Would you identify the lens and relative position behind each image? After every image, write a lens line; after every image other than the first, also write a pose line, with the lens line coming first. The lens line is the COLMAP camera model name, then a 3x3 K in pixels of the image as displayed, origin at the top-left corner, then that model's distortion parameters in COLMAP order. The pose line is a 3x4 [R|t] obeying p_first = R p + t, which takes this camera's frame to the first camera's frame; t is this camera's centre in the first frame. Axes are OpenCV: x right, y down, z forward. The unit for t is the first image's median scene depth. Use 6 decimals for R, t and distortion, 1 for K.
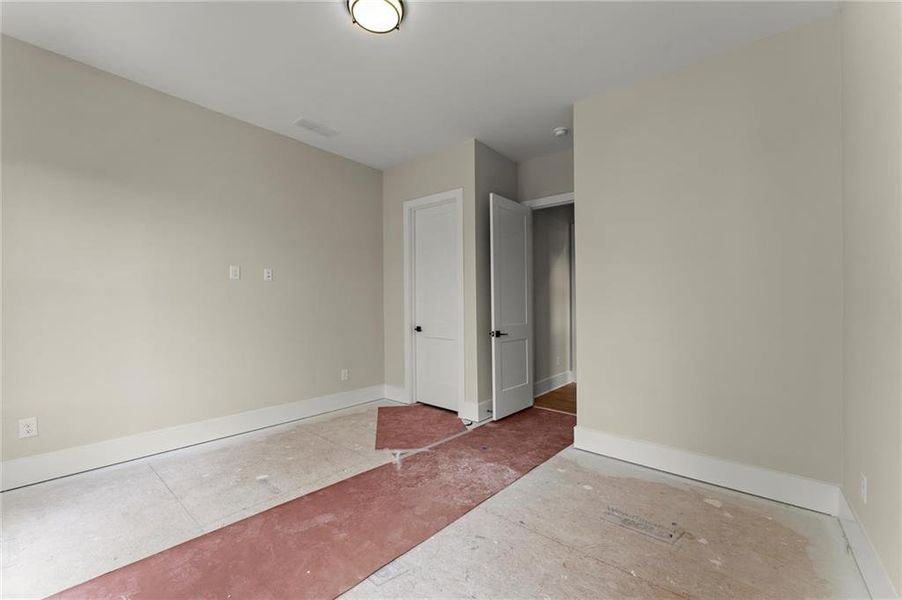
lens RADIAL K [[365.2, 0, 445.5], [0, 365.2, 294.1], [0, 0, 1]] dist [0.000482, 0.000067]
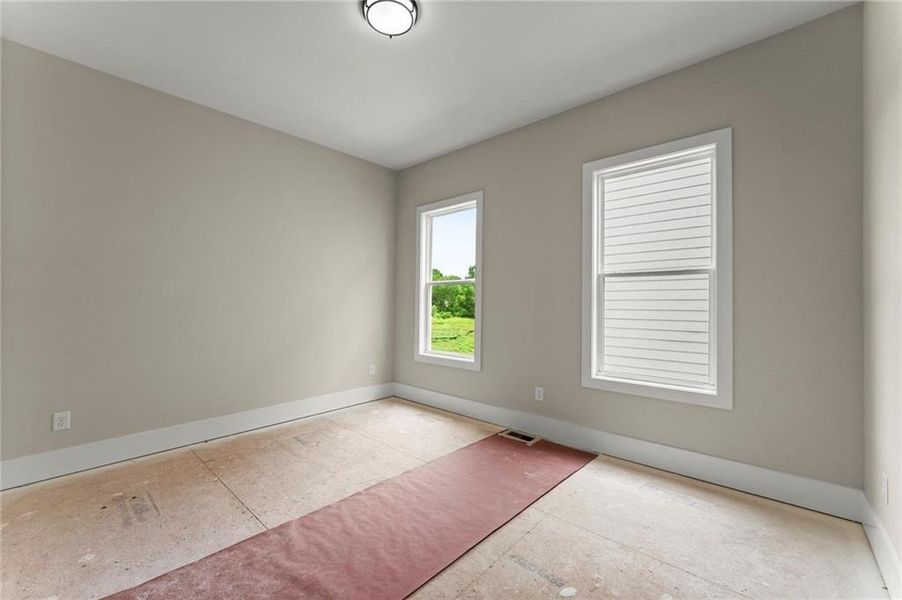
lens RADIAL K [[365.2, 0, 445.5], [0, 365.2, 294.1], [0, 0, 1]] dist [0.000482, 0.000067]
pose [[-0.999323, -0.008401, 0.035808, -0.390012], [-0.009838, 0.999146, -0.040132, 0.042400], [-0.035440, -0.040457, -0.998553, 2.017283]]
